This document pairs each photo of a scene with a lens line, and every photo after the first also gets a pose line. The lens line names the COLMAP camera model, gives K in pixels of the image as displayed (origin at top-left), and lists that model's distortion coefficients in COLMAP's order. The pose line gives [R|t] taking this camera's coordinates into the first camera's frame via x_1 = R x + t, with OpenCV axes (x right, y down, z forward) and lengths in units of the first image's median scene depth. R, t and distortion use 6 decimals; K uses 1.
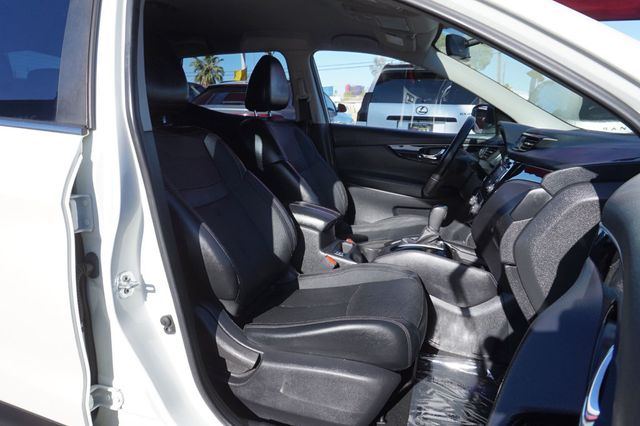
lens RADIAL K [[444.7, 0, 320.0], [0, 444.7, 213.0], [0, 0, 1]] dist [-0.017046, 0.005502]
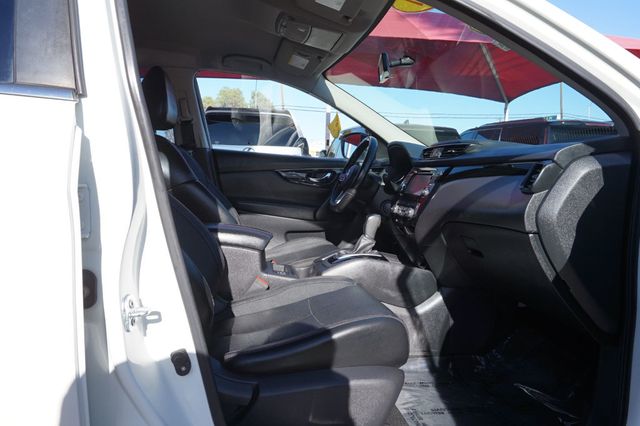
lens RADIAL K [[444.7, 0, 320.0], [0, 444.7, 213.0], [0, 0, 1]] dist [-0.017046, 0.005502]
pose [[0.886463, -0.046633, 0.460443, -0.336366], [0.101136, 0.990383, -0.094407, 0.069090], [-0.451613, 0.130256, 0.882655, 0.143177]]
